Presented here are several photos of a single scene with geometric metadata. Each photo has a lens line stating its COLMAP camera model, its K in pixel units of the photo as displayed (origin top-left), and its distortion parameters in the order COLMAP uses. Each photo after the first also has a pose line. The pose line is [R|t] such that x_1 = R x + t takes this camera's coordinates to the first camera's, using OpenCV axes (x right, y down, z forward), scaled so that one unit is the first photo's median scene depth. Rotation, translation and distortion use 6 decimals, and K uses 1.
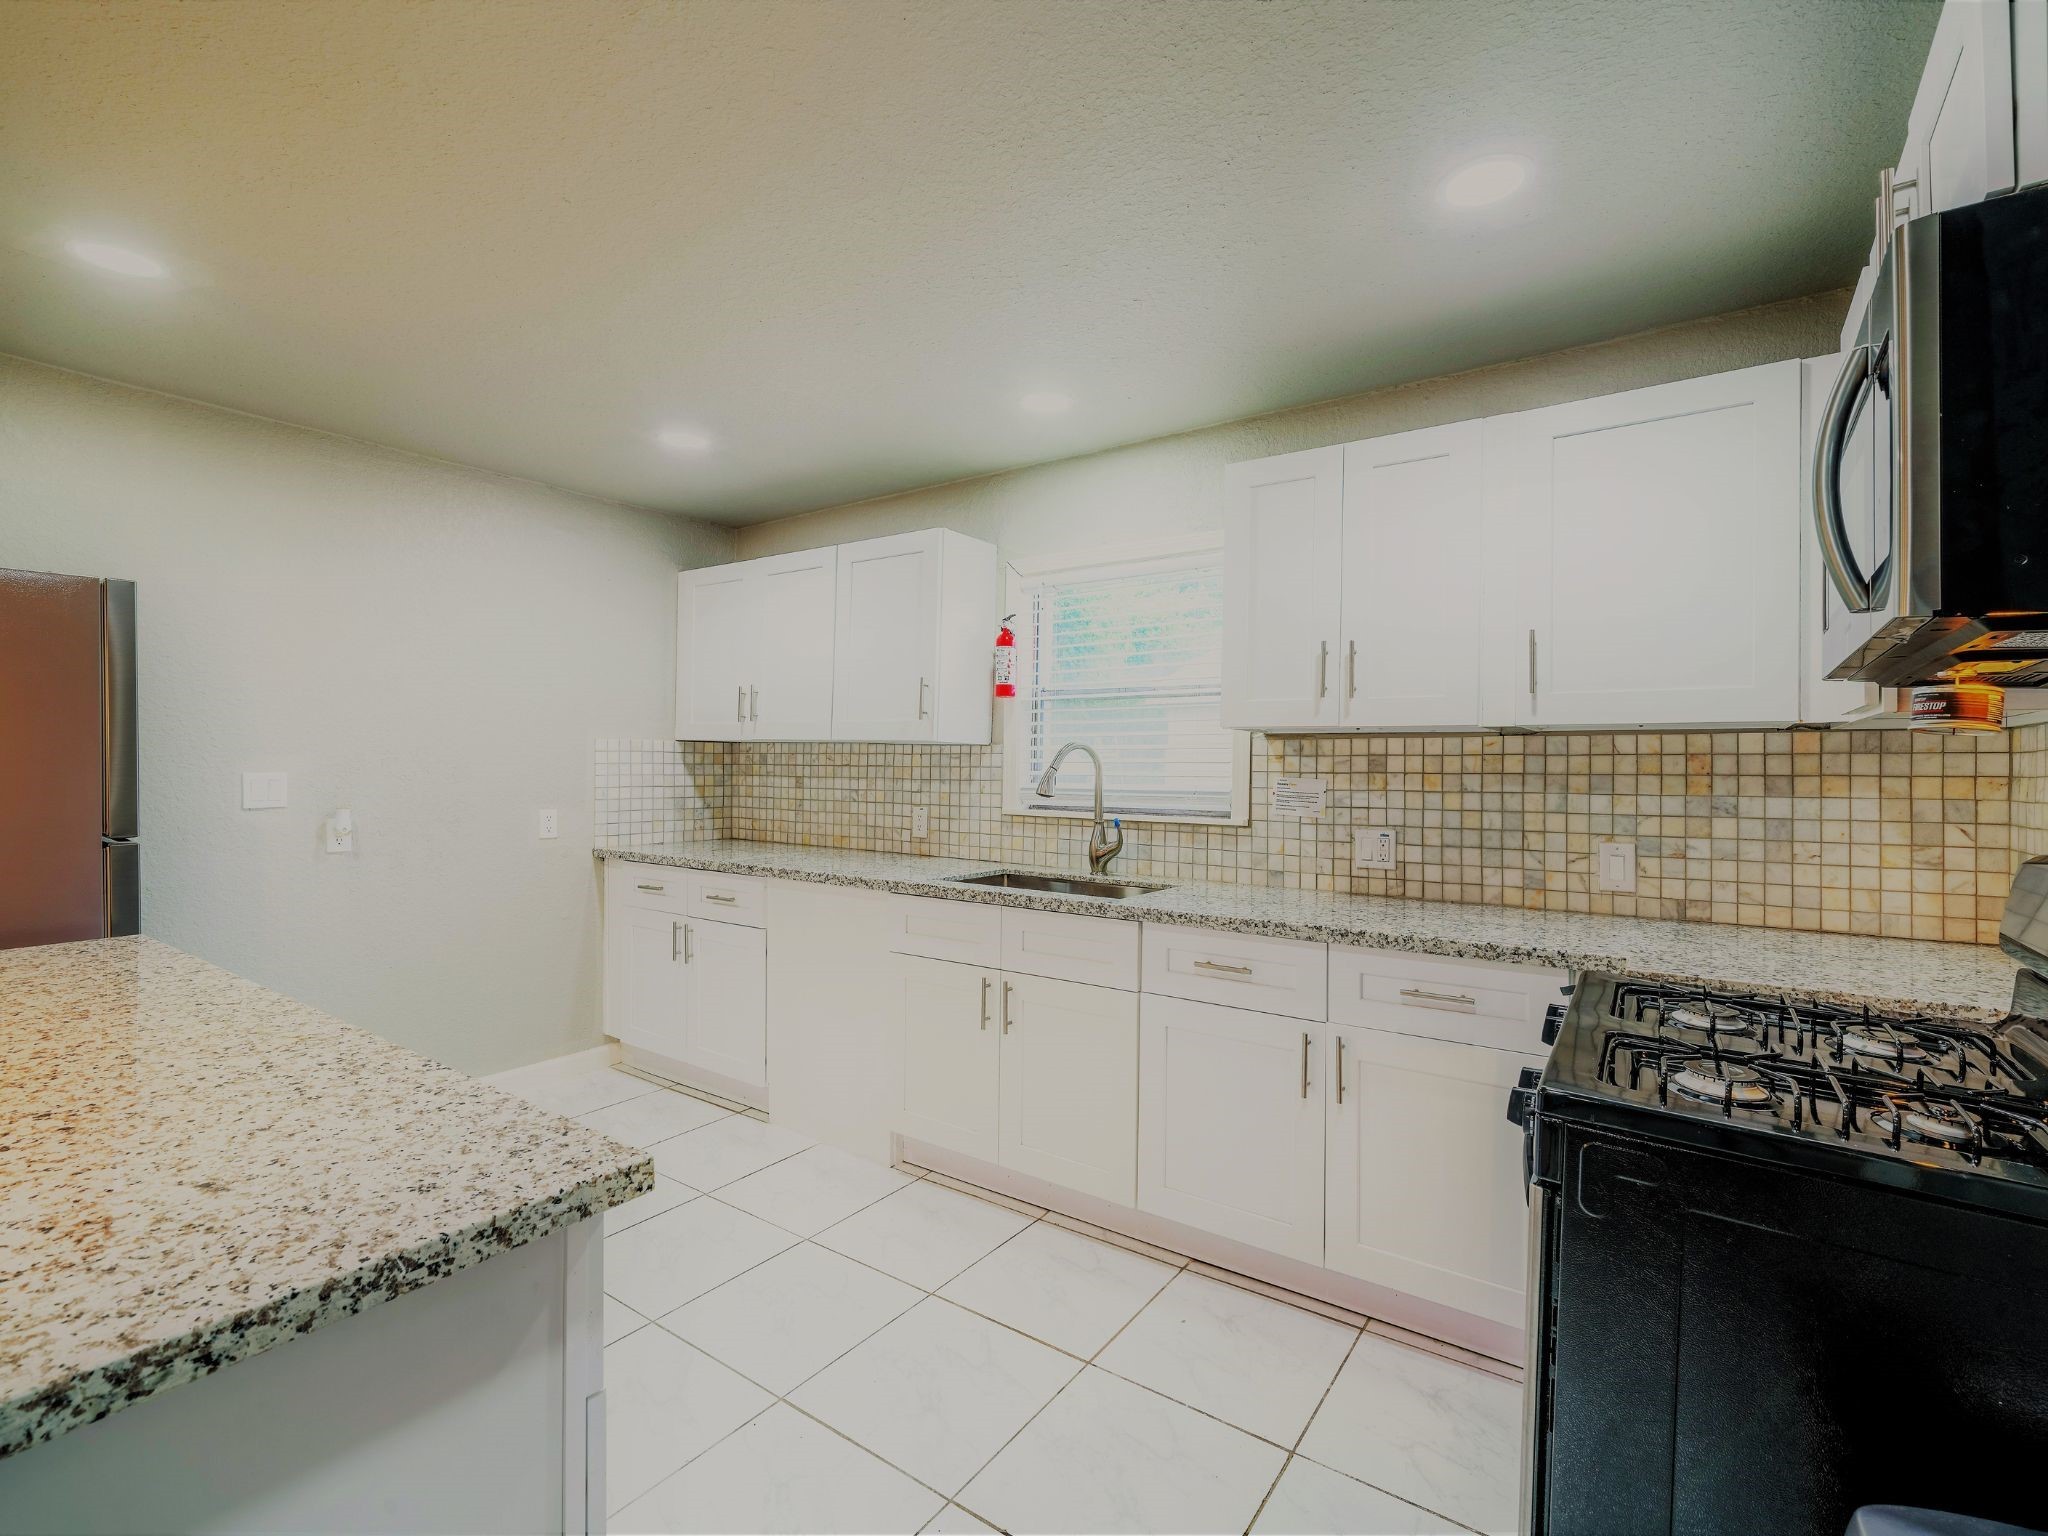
lens RADIAL K [[920.7, 0, 1019.6], [0, 920.7, 758.0], [0, 0, 1]] dist [-0.000197, -0.000058]
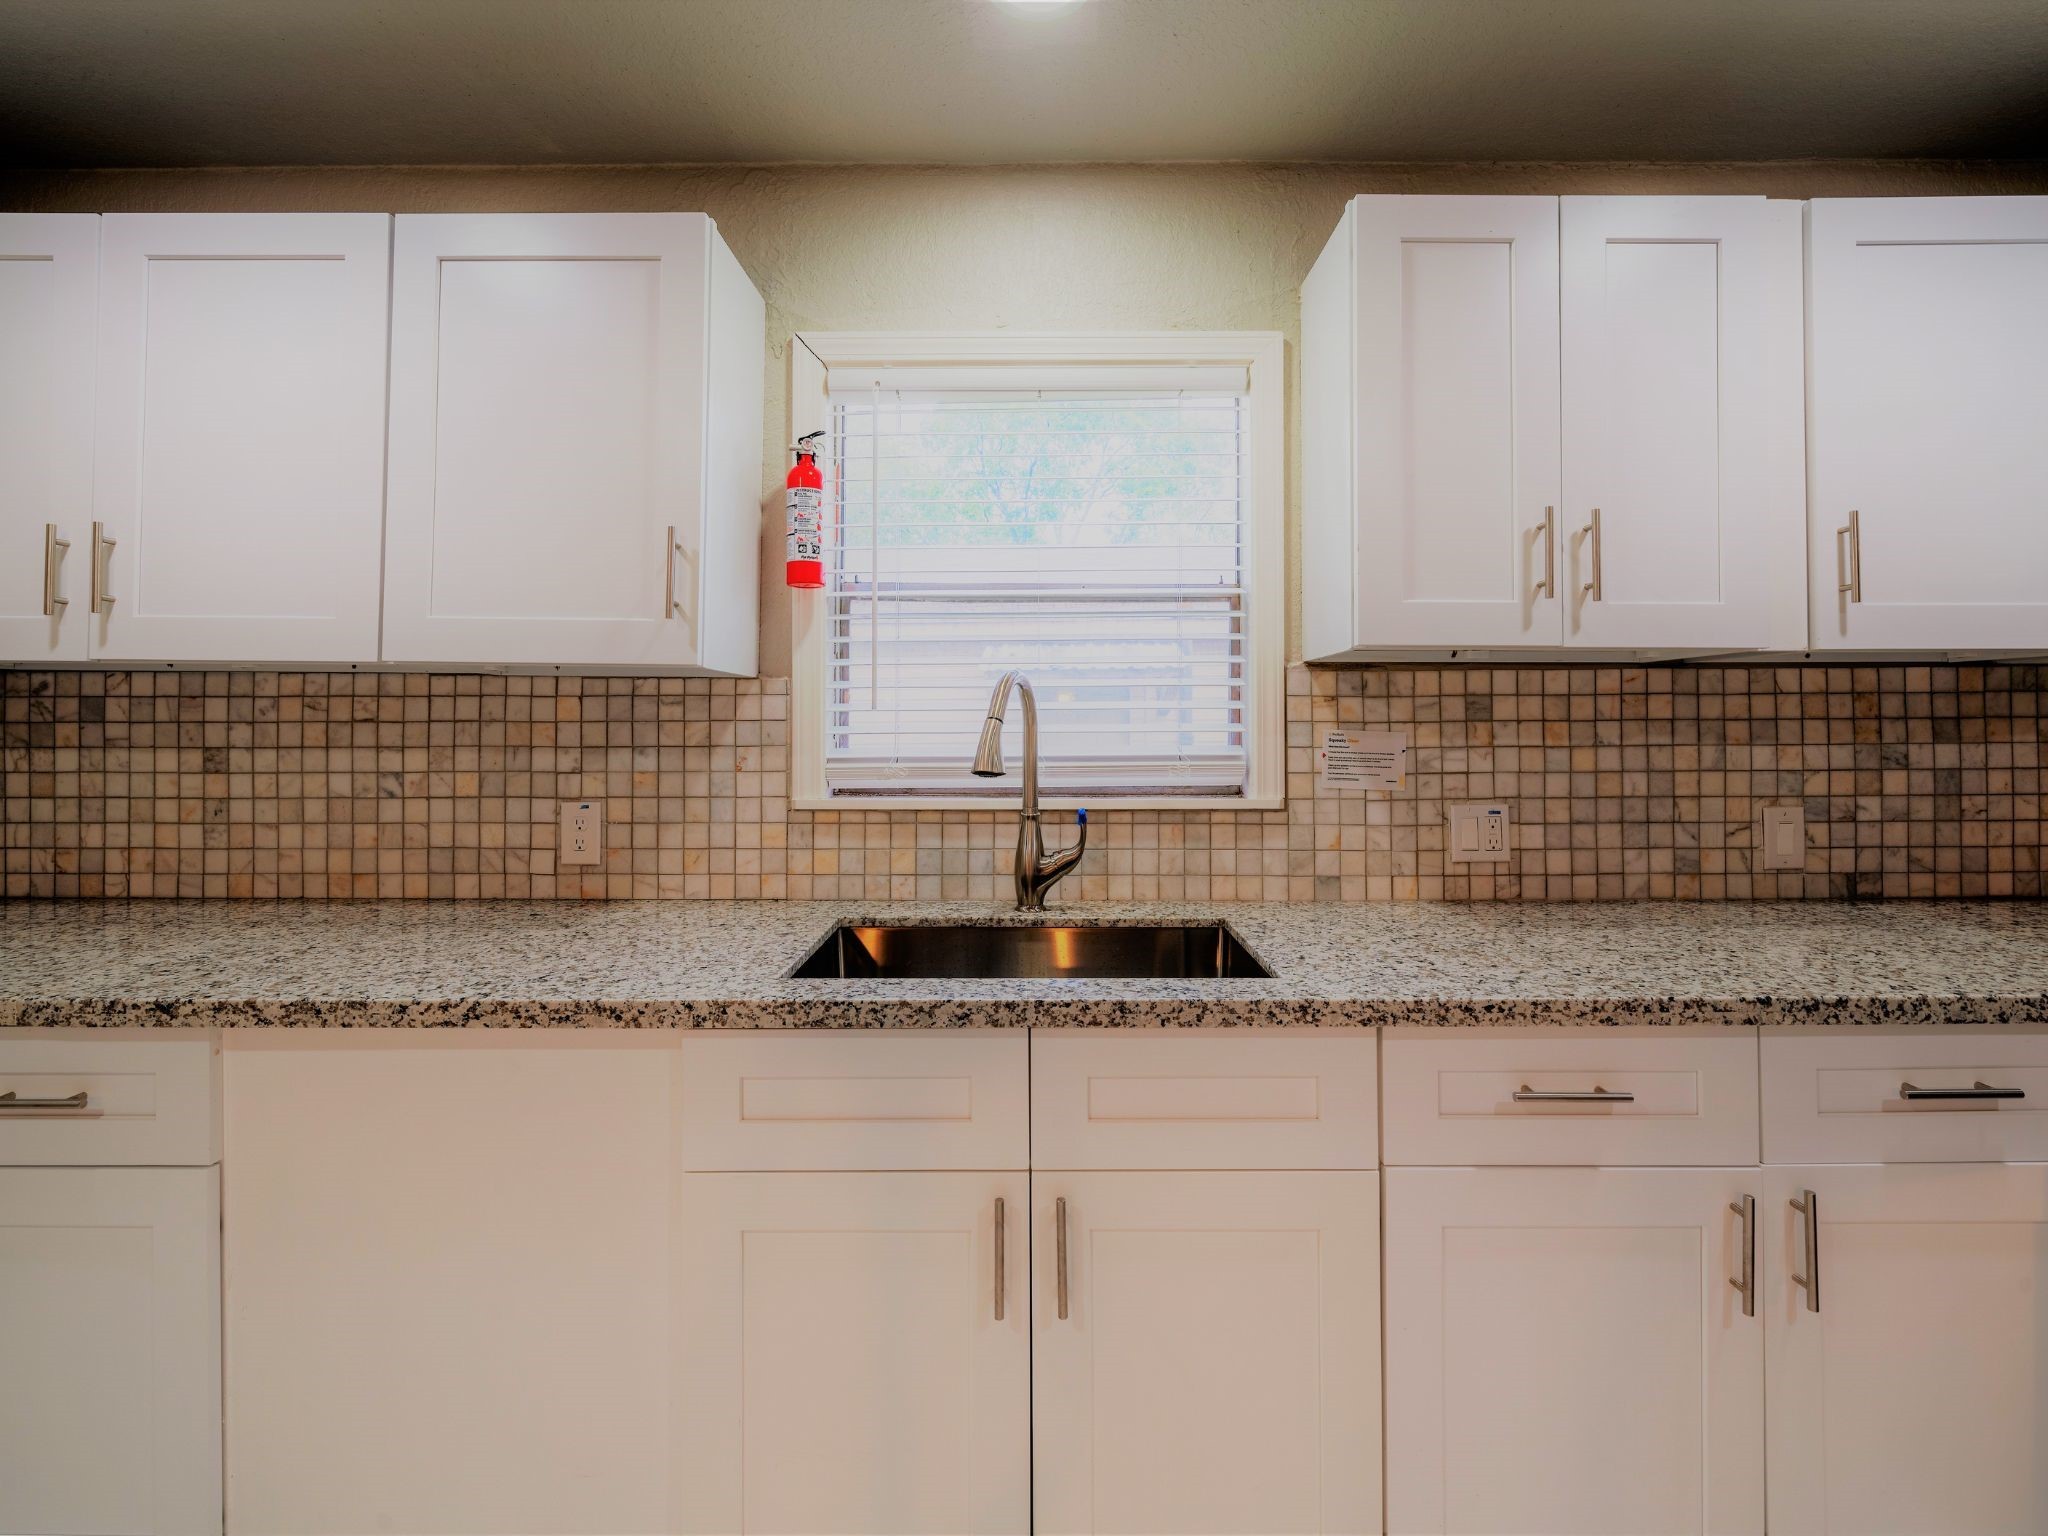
lens RADIAL K [[945.8, 0, 1049.8], [0, 945.8, 706.6], [0, 0, 1]] dist [-0.002167, -0.000751]
pose [[0.812270, -0.004846, 0.583261, -0.267751], [0.005084, 0.999986, 0.001229, 0.002670], [-0.583259, 0.001967, 0.812284, 0.589310]]
